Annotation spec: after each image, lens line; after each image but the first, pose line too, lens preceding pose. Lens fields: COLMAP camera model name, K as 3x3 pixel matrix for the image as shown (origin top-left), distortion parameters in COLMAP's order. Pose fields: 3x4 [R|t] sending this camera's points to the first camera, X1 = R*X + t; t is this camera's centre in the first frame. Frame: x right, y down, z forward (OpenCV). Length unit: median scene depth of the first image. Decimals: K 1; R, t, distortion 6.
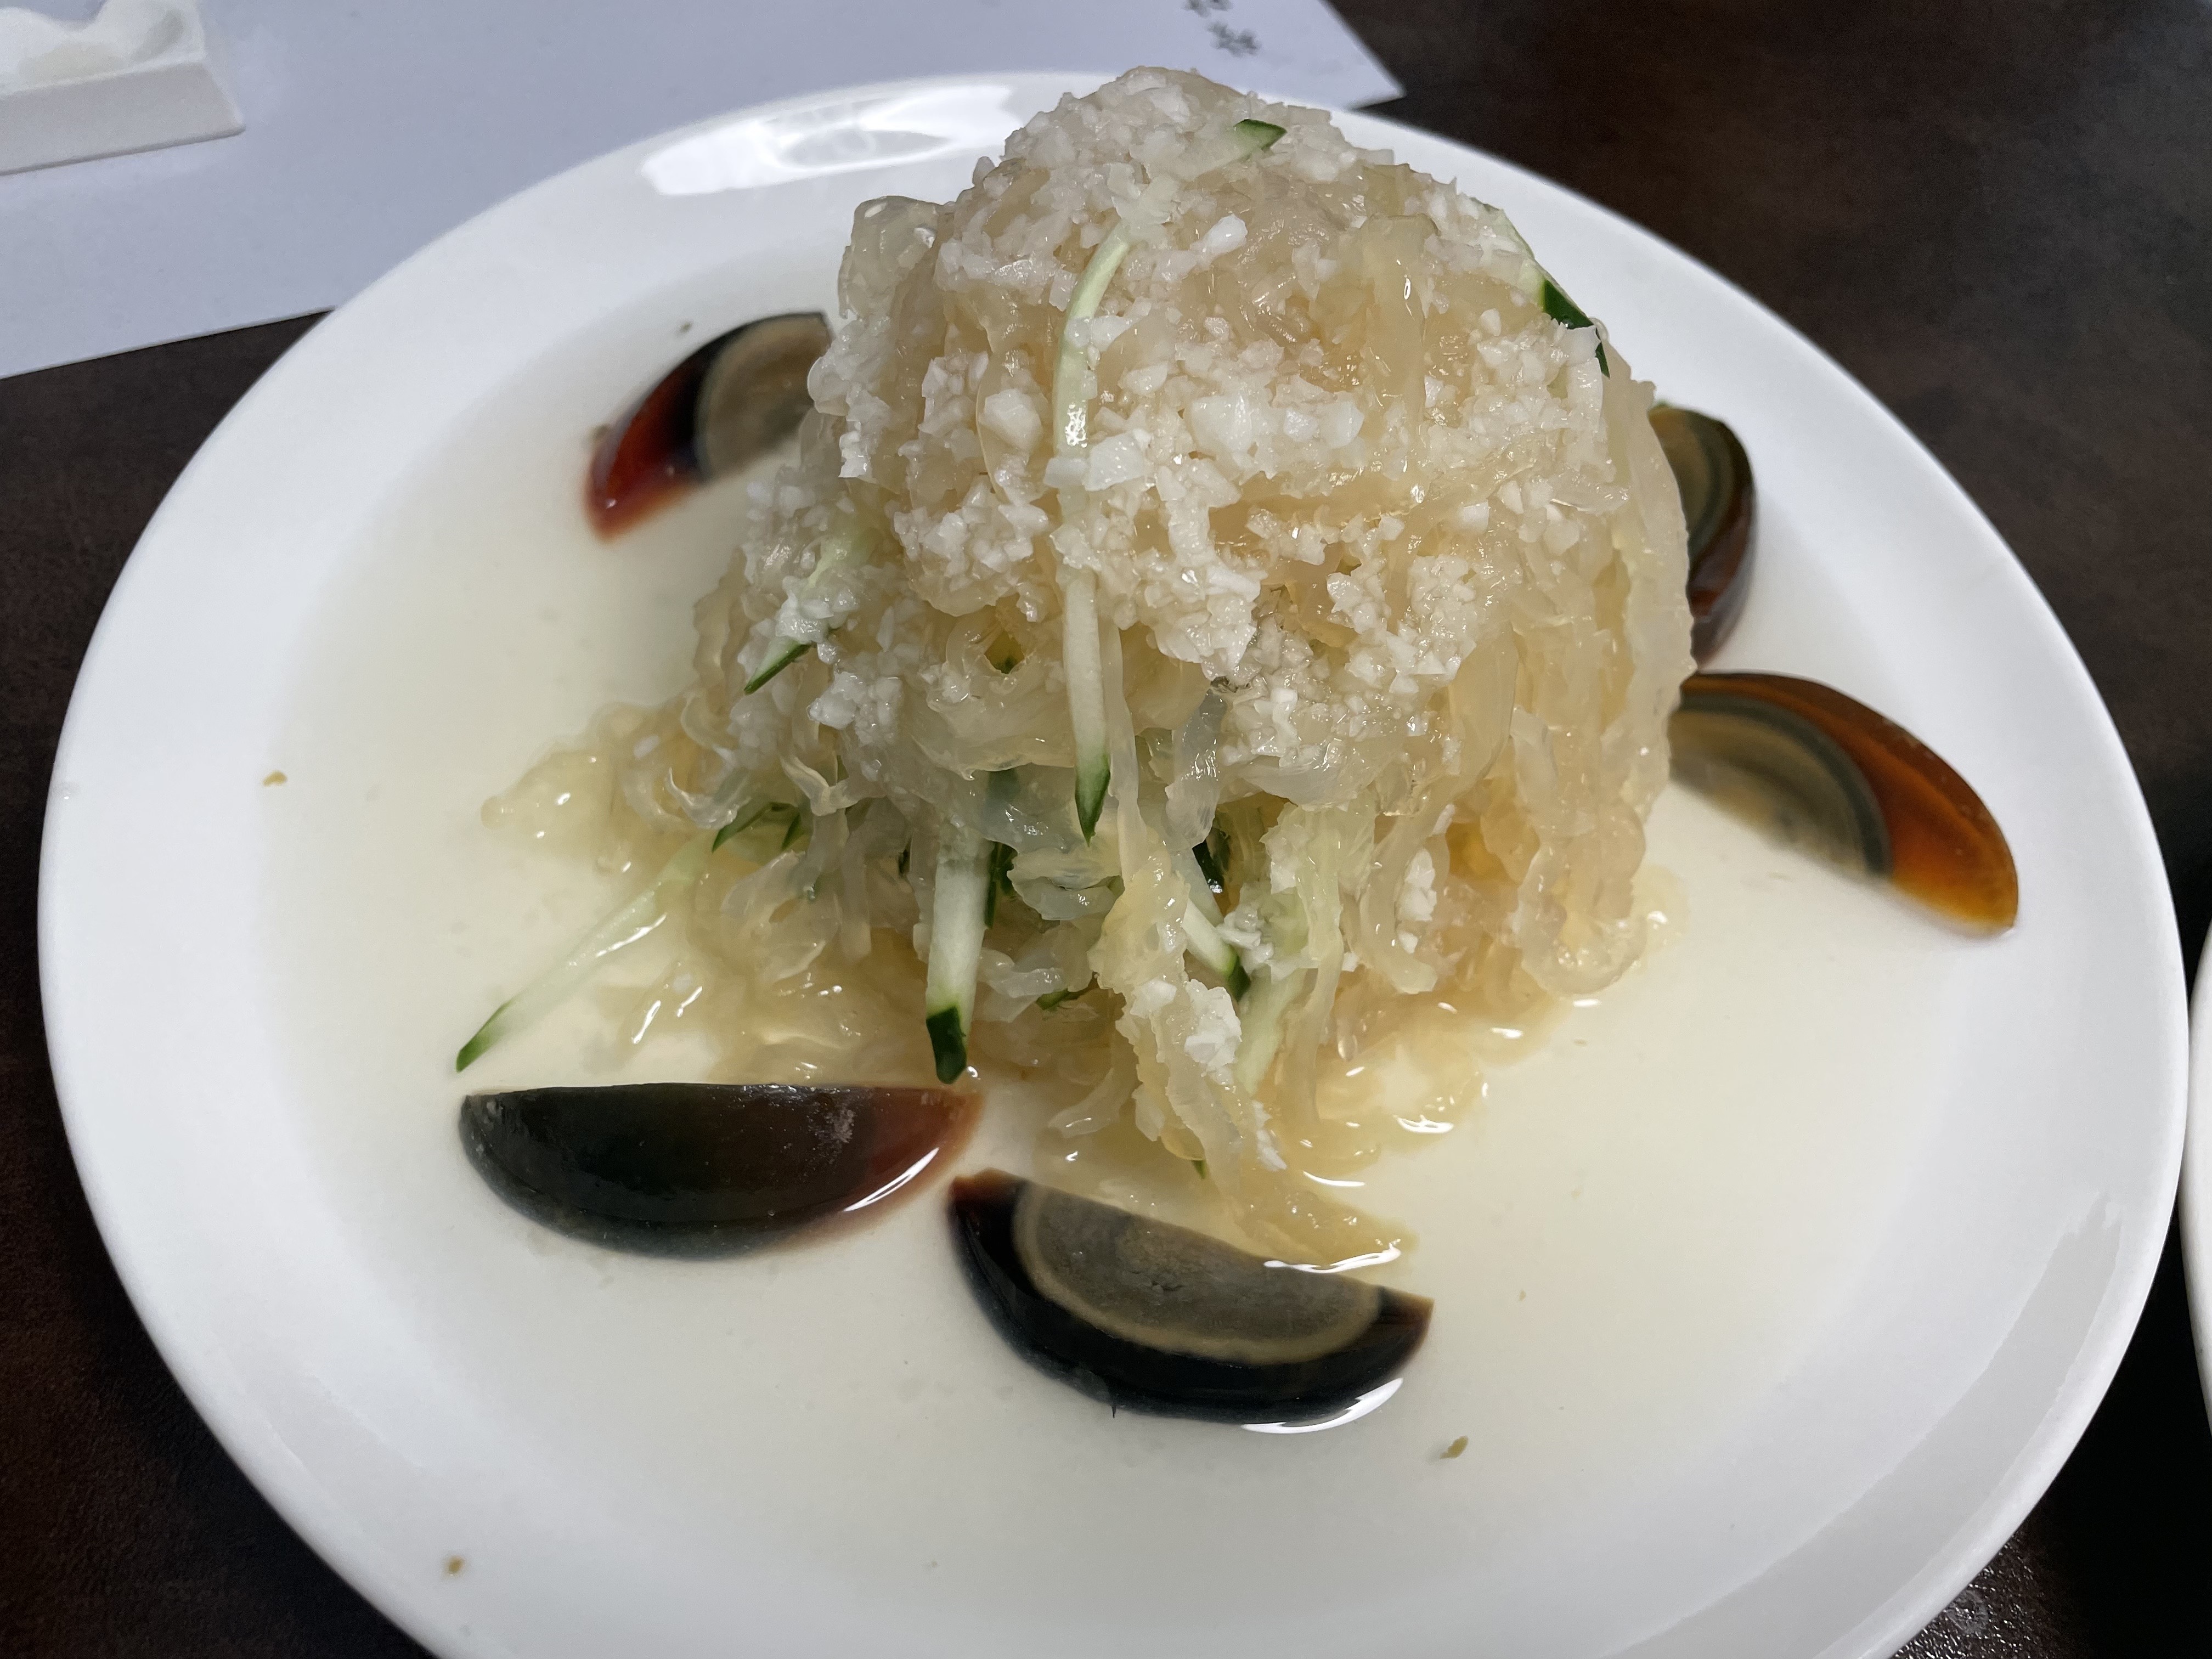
lens RADIAL K [[1653.4, 0, 1106.0], [0, 1653.4, 829.5], [0, 0, 1]] dist [0.005928, 0.000338]
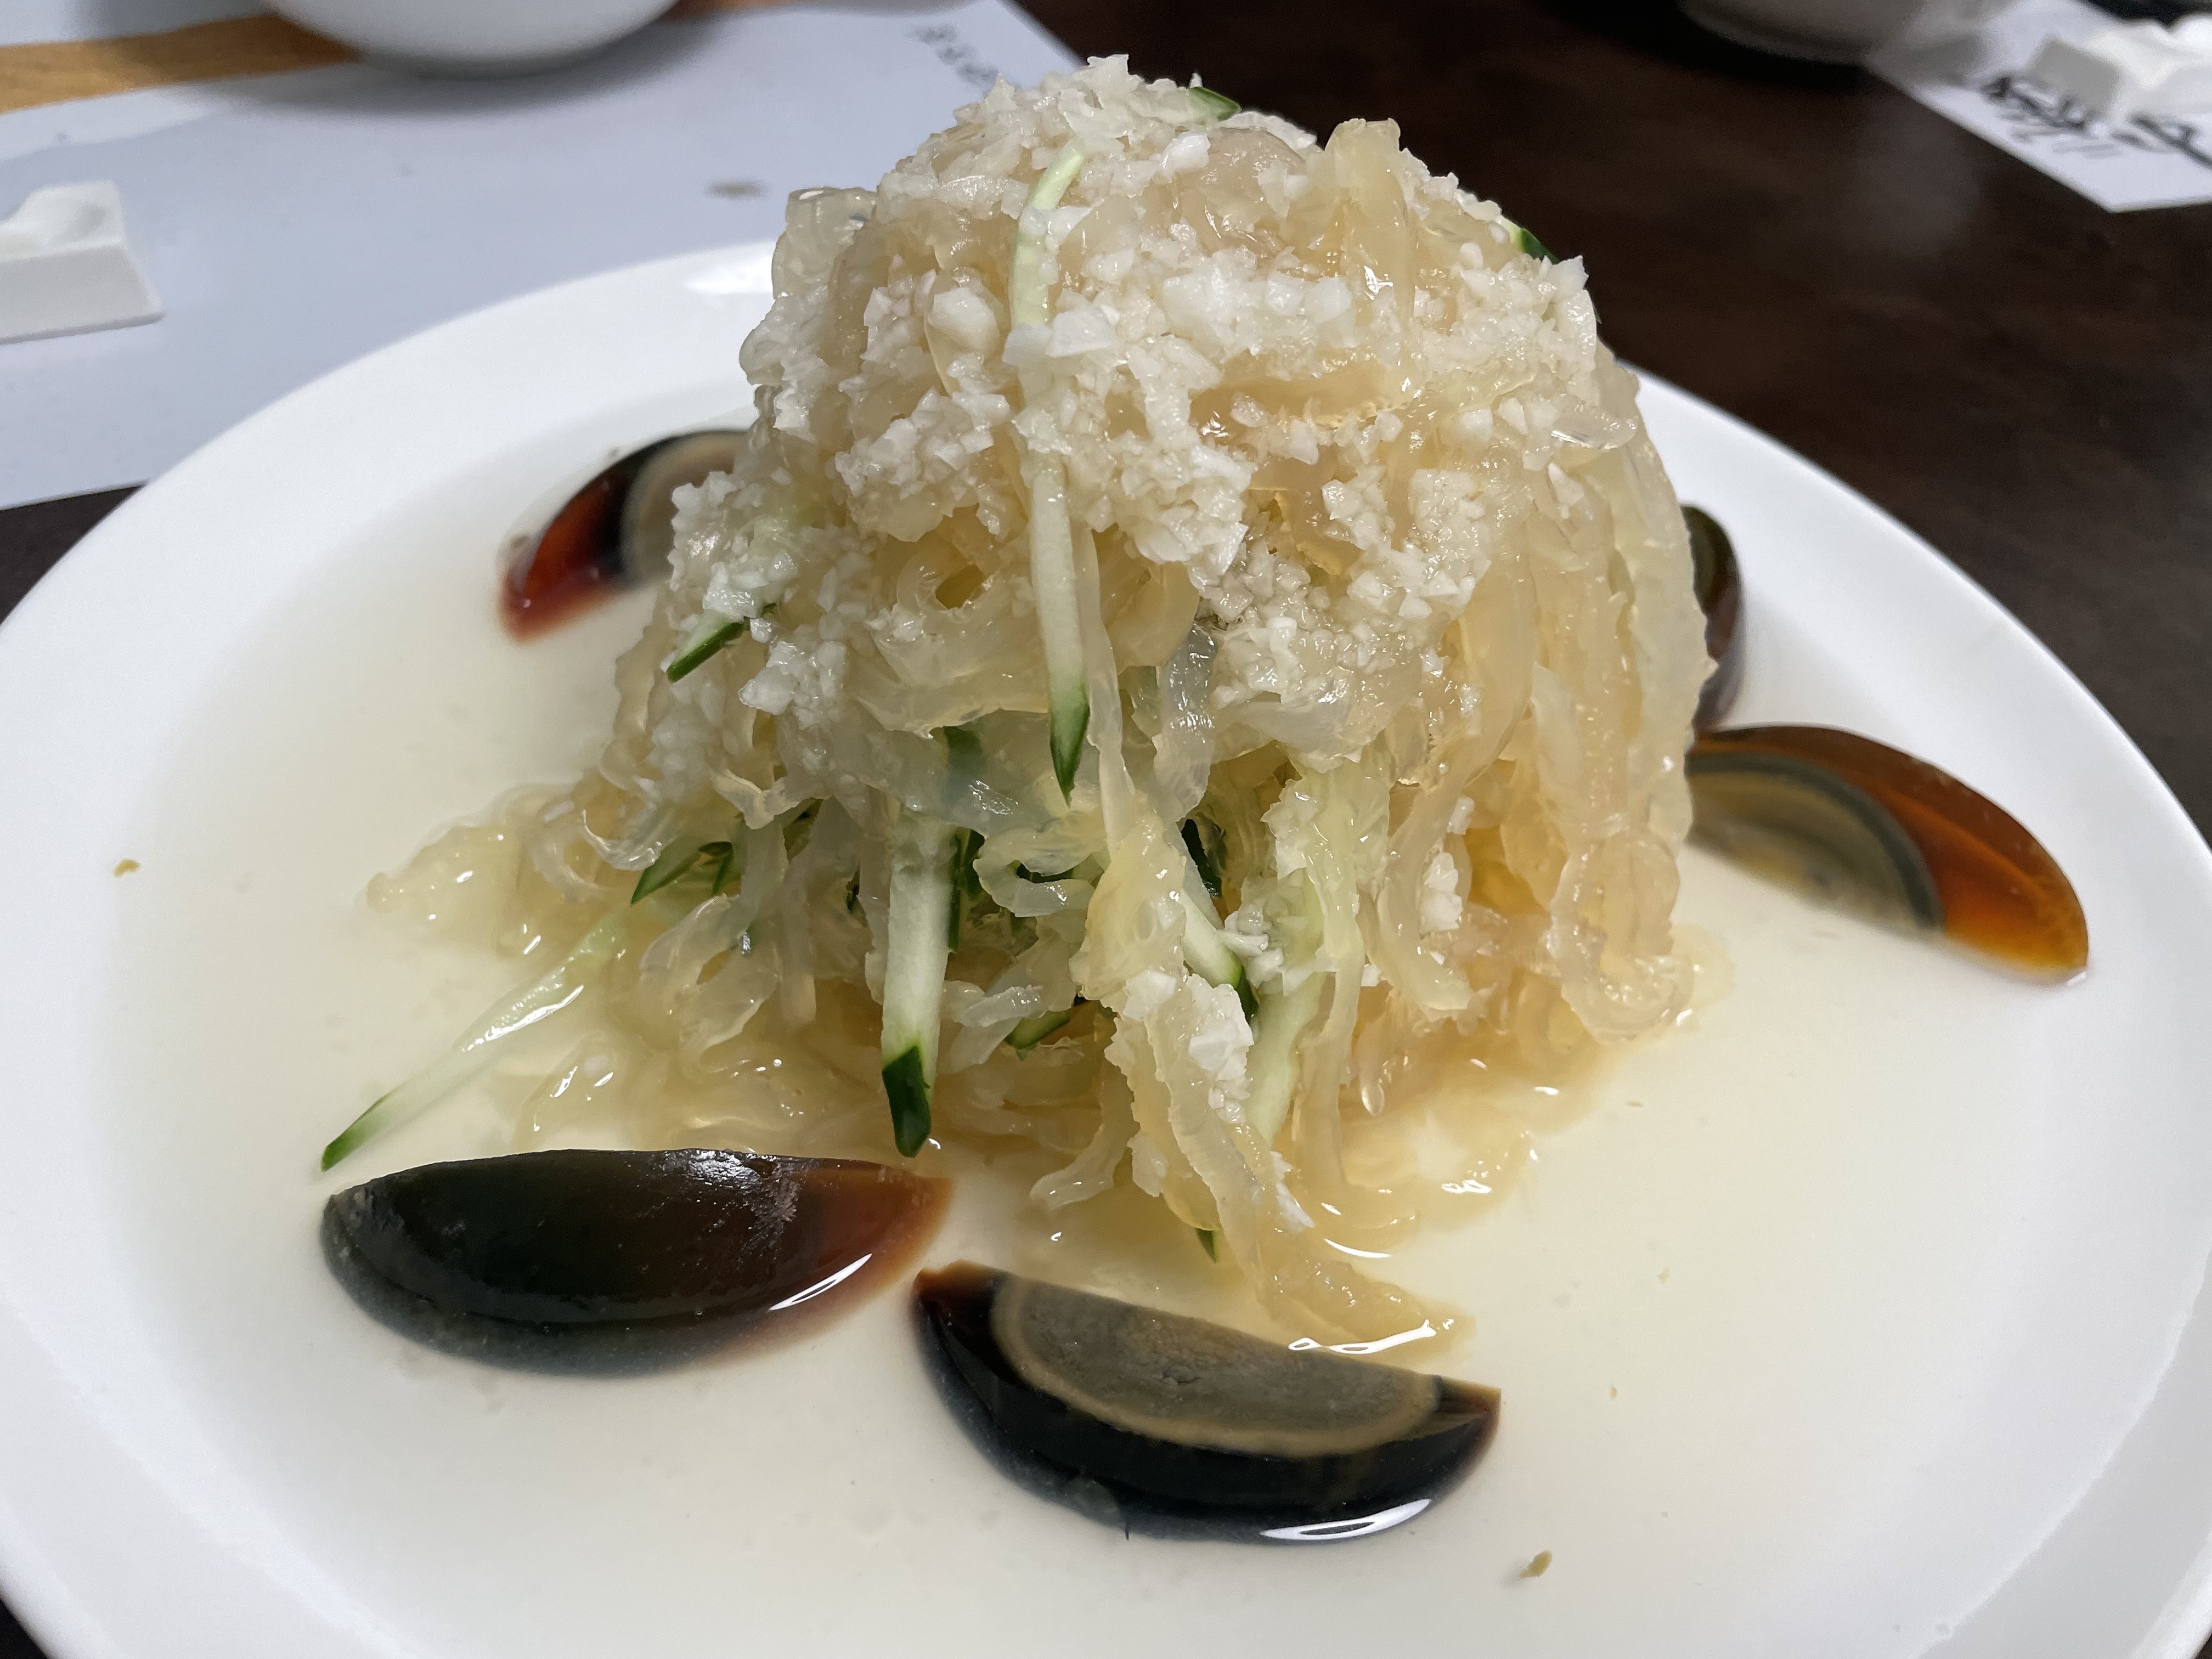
lens RADIAL K [[1678.7, 0, 1106.0], [0, 1678.7, 829.5], [0, 0, 1]] dist [0.007299, 0.002846]
pose [[0.998527, -0.040591, 0.035996, -0.020575], [0.046961, 0.978909, -0.198828, 0.180896], [-0.027166, 0.200226, 0.979373, 0.130561]]
